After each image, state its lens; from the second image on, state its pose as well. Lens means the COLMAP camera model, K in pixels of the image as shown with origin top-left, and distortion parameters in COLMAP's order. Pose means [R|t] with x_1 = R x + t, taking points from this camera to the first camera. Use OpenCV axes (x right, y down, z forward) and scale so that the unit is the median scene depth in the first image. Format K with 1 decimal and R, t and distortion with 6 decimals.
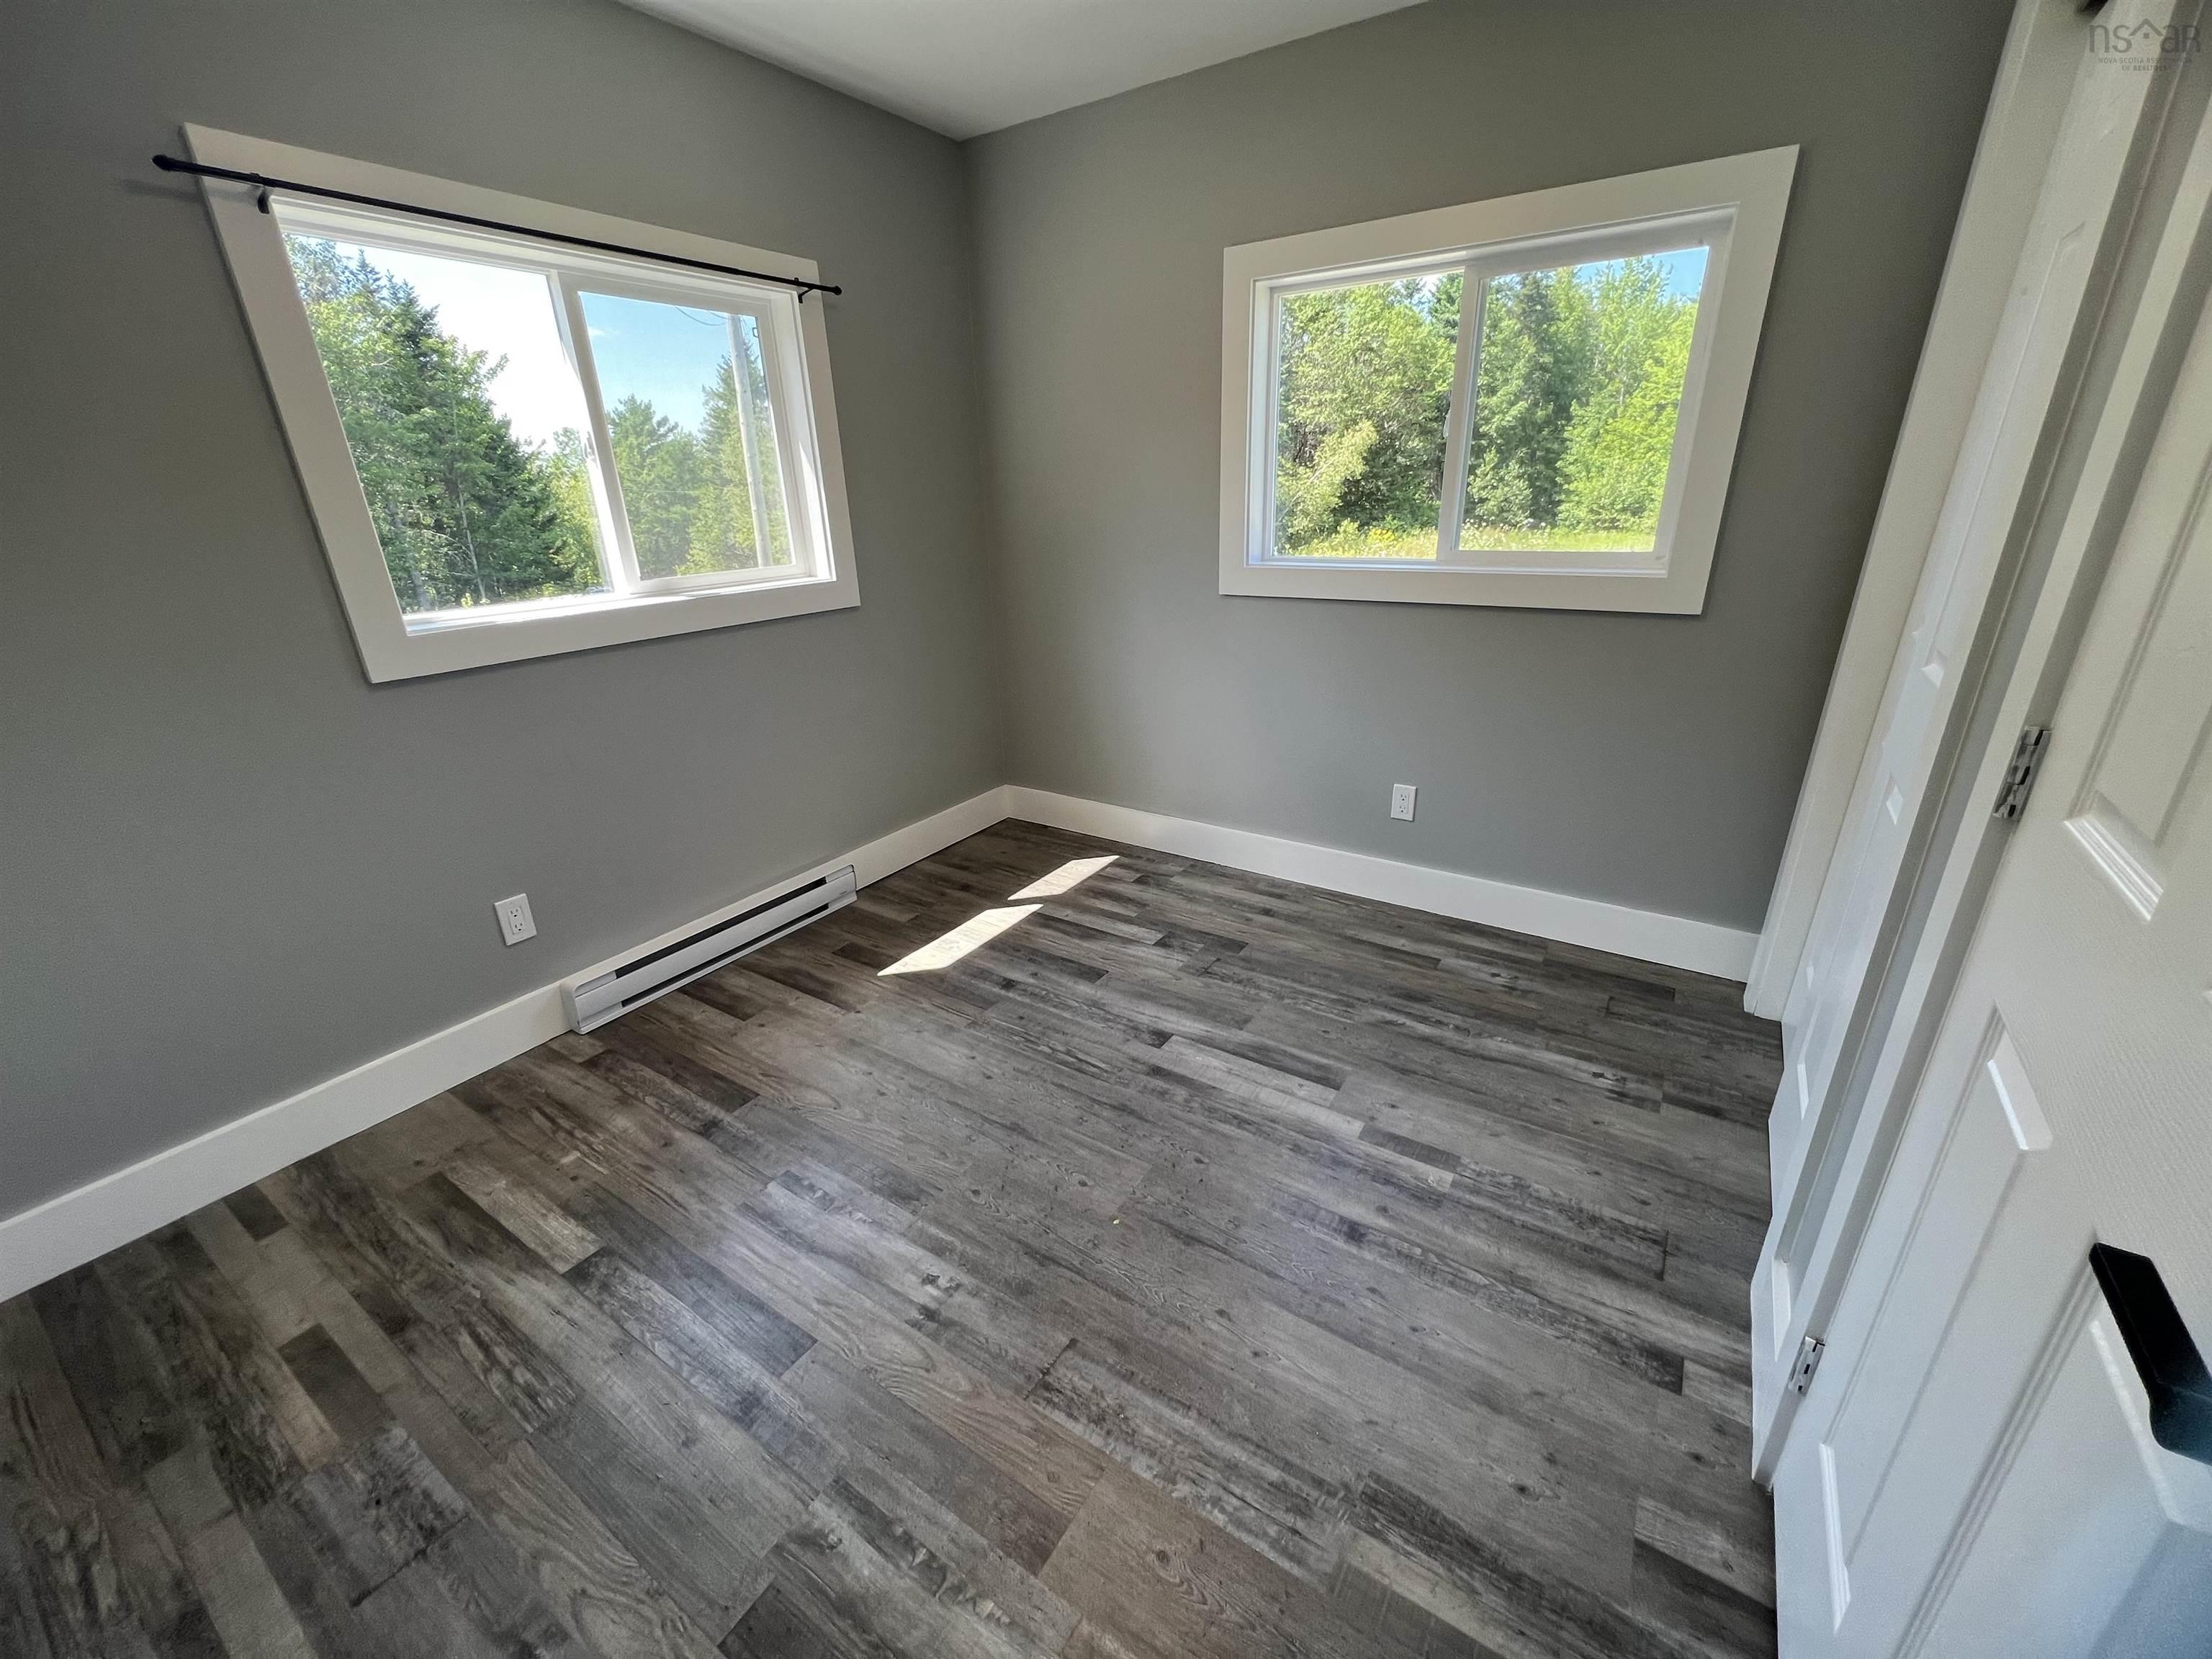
lens RADIAL K [[887.3, 0, 1106.0], [0, 887.3, 829.5], [0, 0, 1]] dist [0.000498, 0.000304]
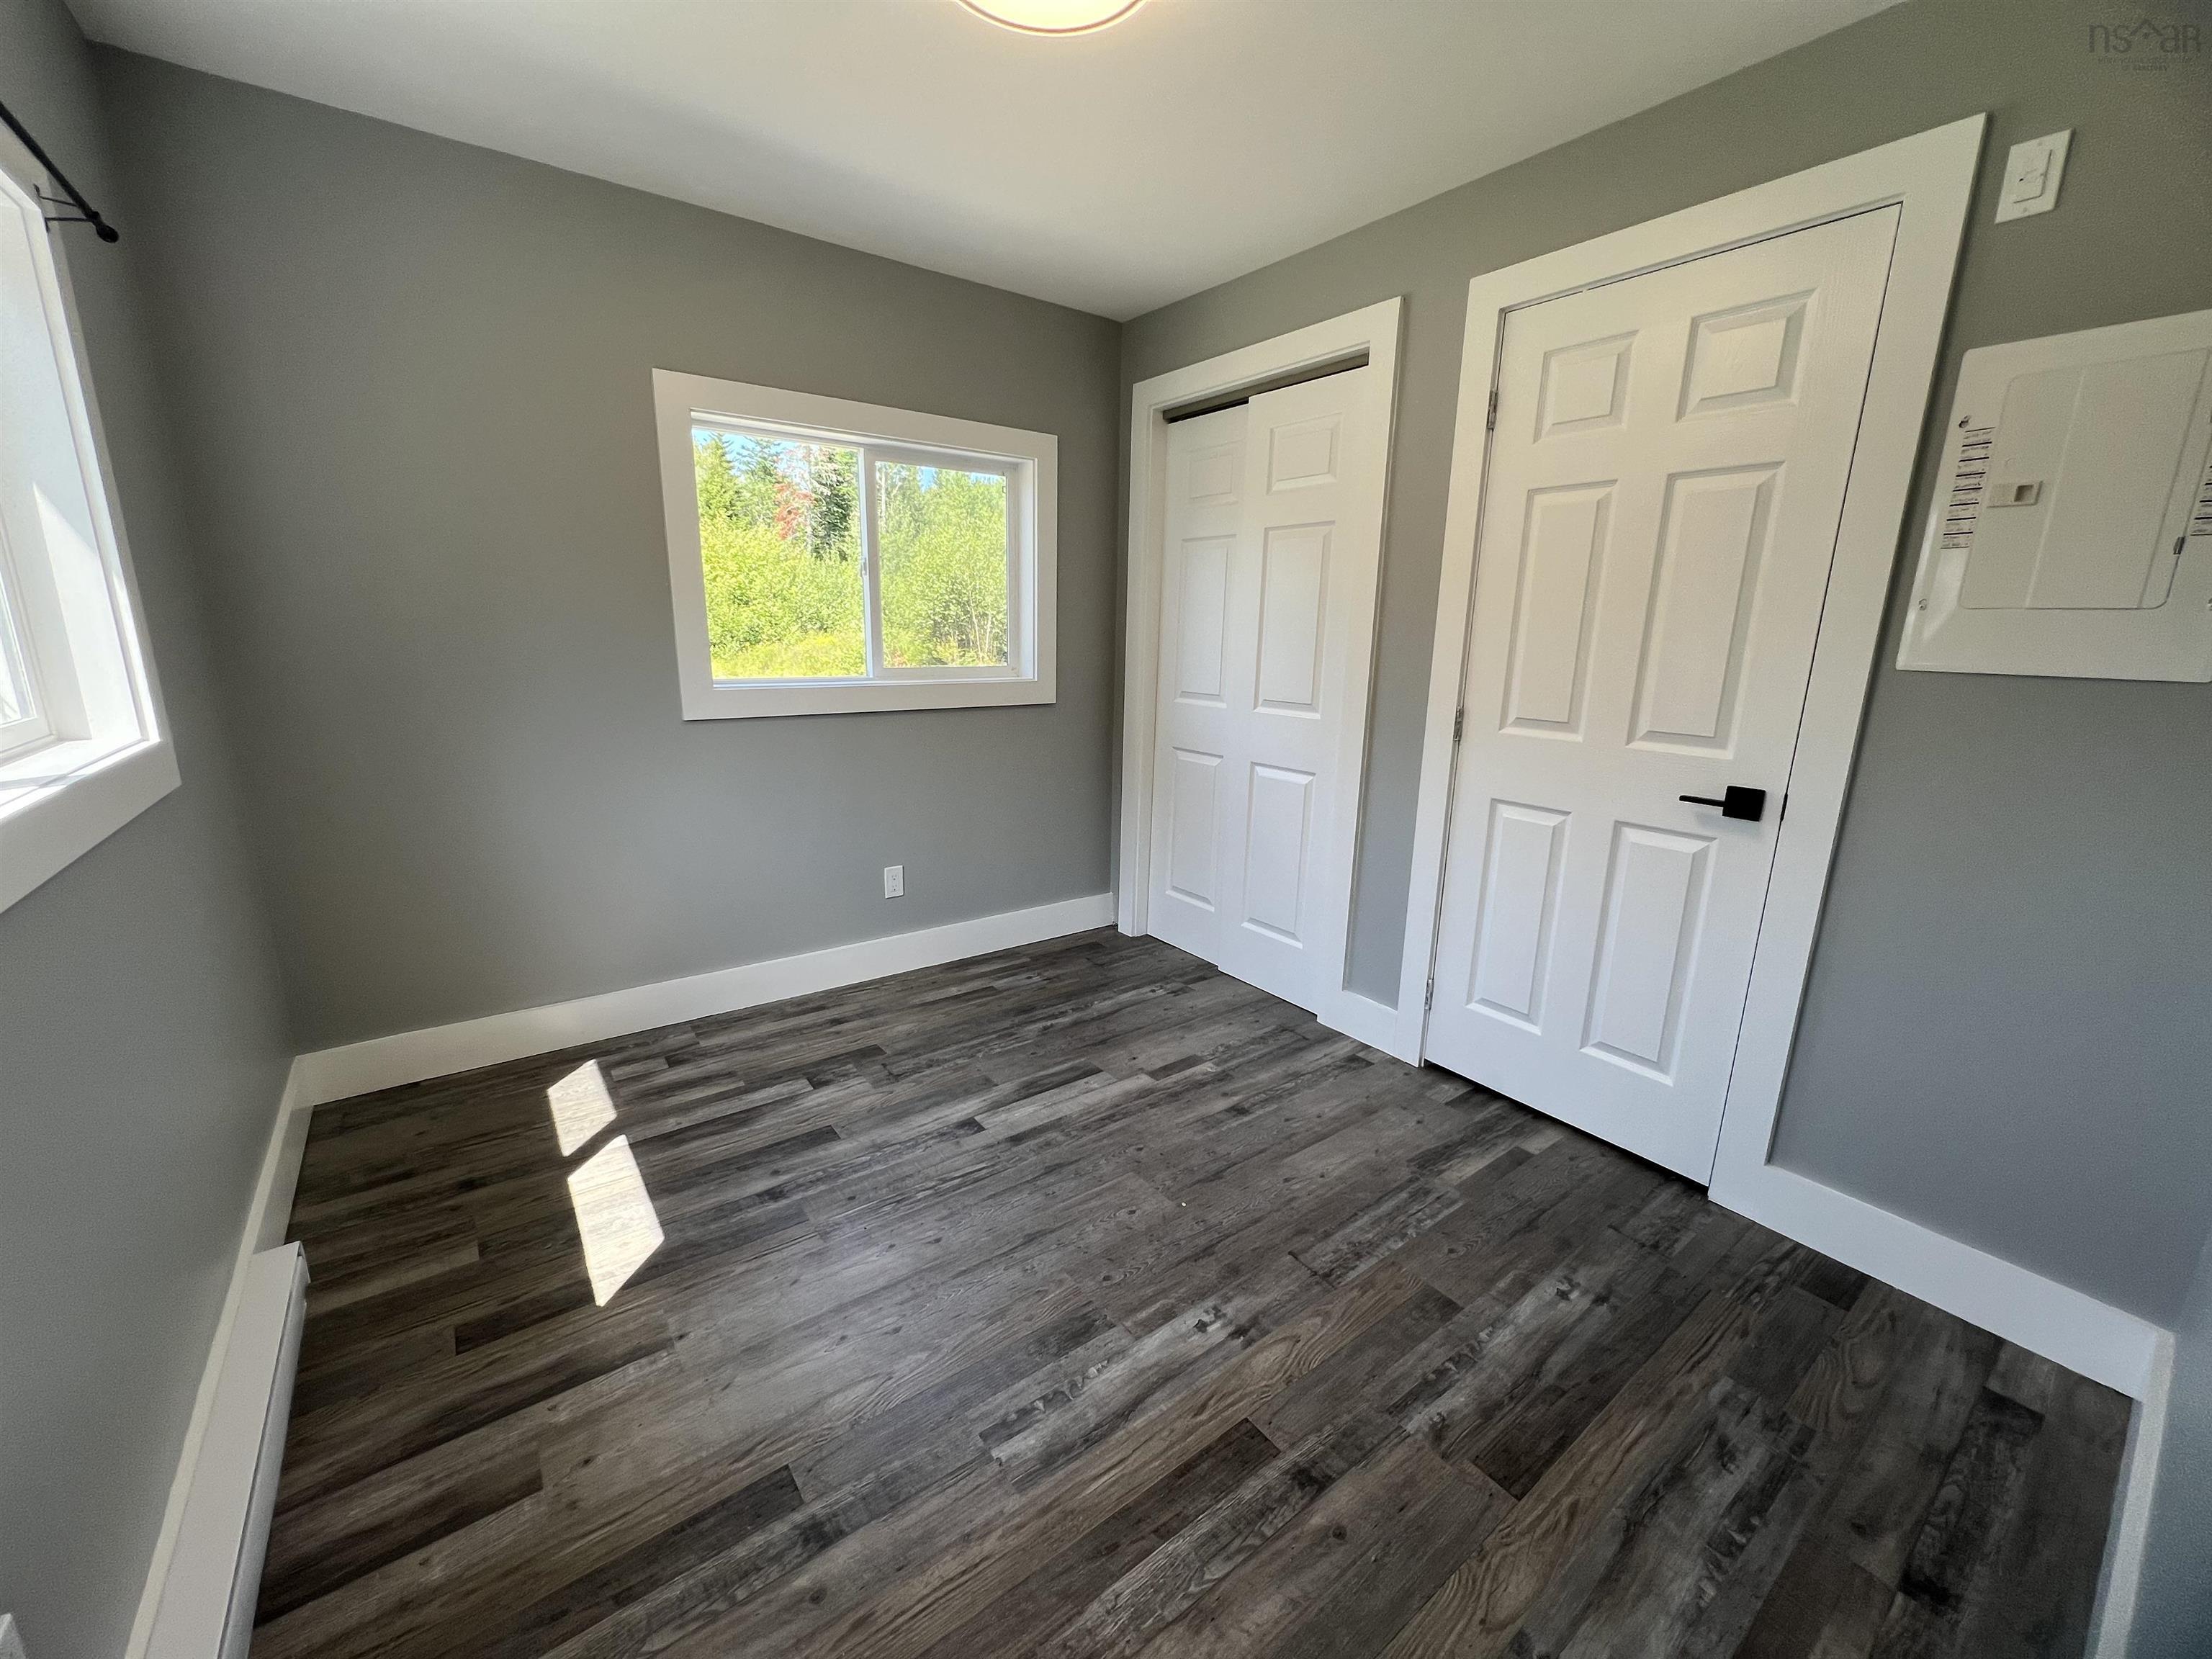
lens RADIAL K [[887.3, 0, 1106.0], [0, 887.3, 829.5], [0, 0, 1]] dist [0.000498, 0.000304]
pose [[0.337940, -0.181230, 0.923554, -0.817125], [0.313068, 0.947052, 0.071285, -0.119920], [-0.887572, 0.265045, 0.376784, 0.405610]]
